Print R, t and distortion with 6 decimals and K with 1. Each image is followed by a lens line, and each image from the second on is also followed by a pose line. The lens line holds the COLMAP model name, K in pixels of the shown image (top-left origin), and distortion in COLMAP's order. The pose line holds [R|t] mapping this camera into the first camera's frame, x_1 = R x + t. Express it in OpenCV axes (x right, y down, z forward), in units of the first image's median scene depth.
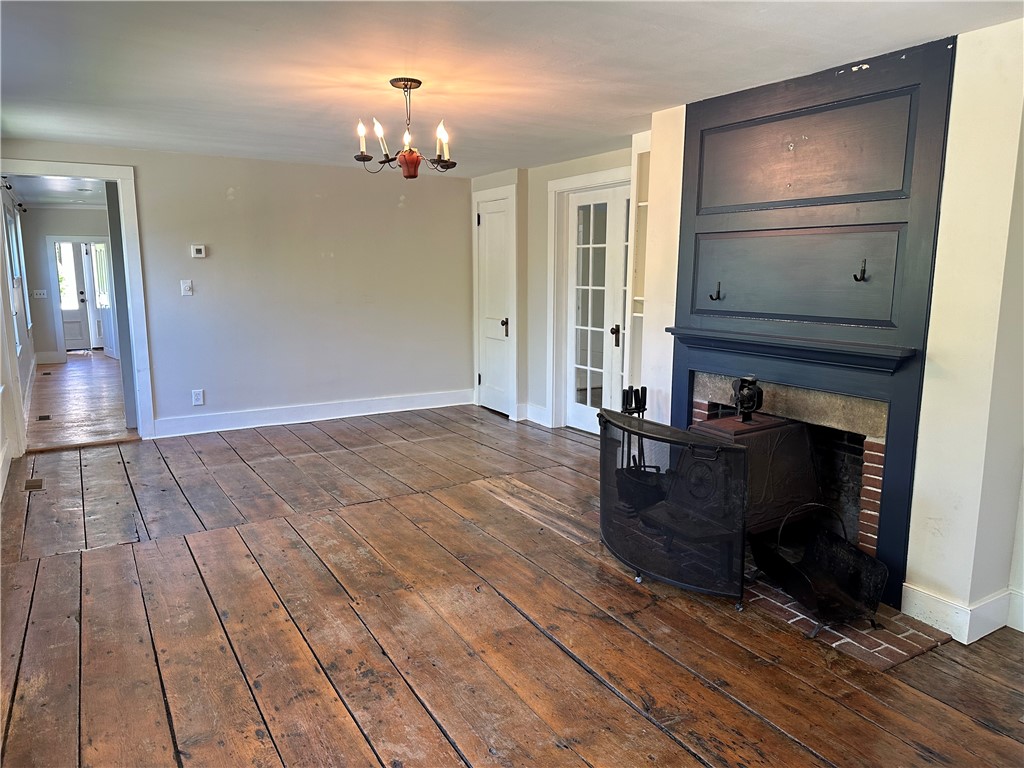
lens RADIAL K [[724.4, 0, 517.3], [0, 724.4, 380.3], [0, 0, 1]] dist [0.118095, -0.150576]
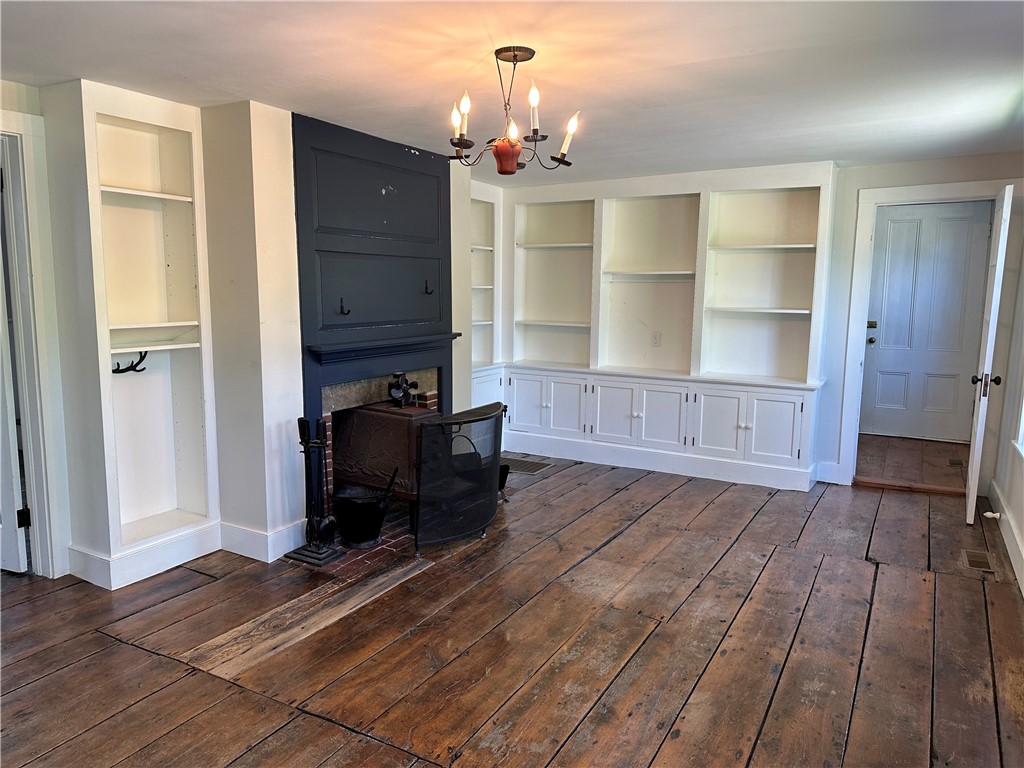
lens RADIAL K [[711.1, 0, 508.2], [0, 711.1, 381.1], [0, 0, 1]] dist [0.102178, -0.136030]
pose [[-0.484986, -0.127141, 0.865230, -0.770893], [0.125994, 0.968895, 0.212997, -0.208938], [-0.865398, 0.212314, -0.453882, 1.291503]]
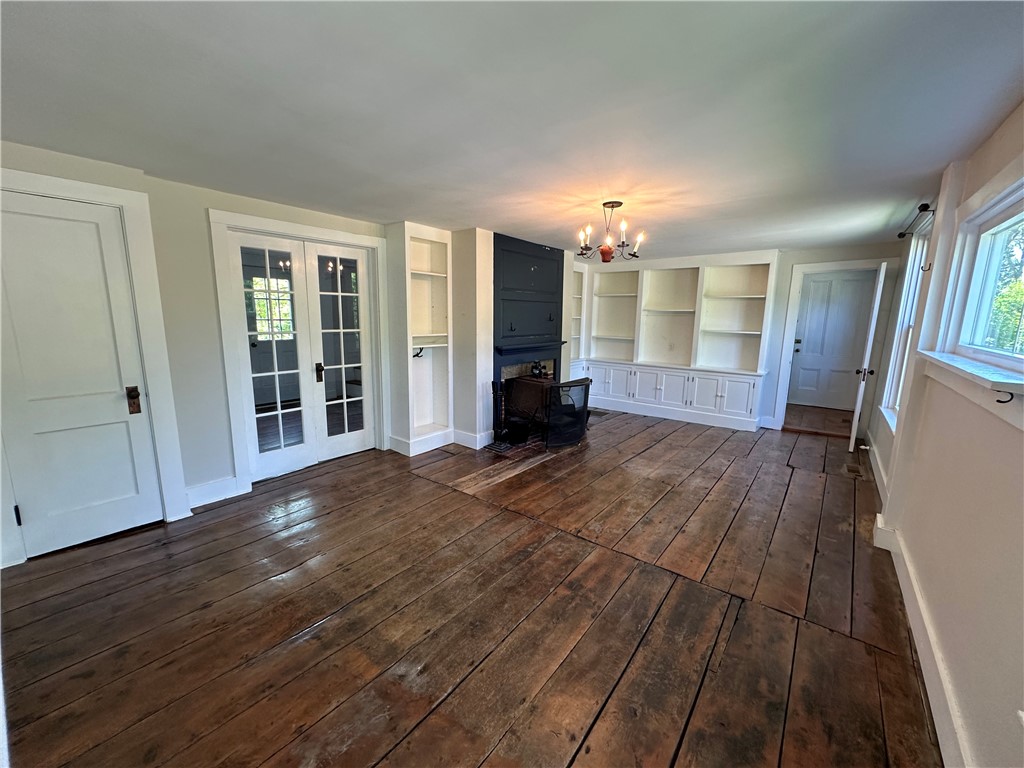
lens RADIAL K [[407.1, 0, 512.0], [0, 407.1, 384.0], [0, 0, 1]] dist [-0.000977, 0.000006]
pose [[-0.348124, -0.165331, 0.922754, -0.866869], [0.131593, 0.965961, 0.222718, -0.226736], [-0.928167, 0.198961, -0.314518, 1.412965]]
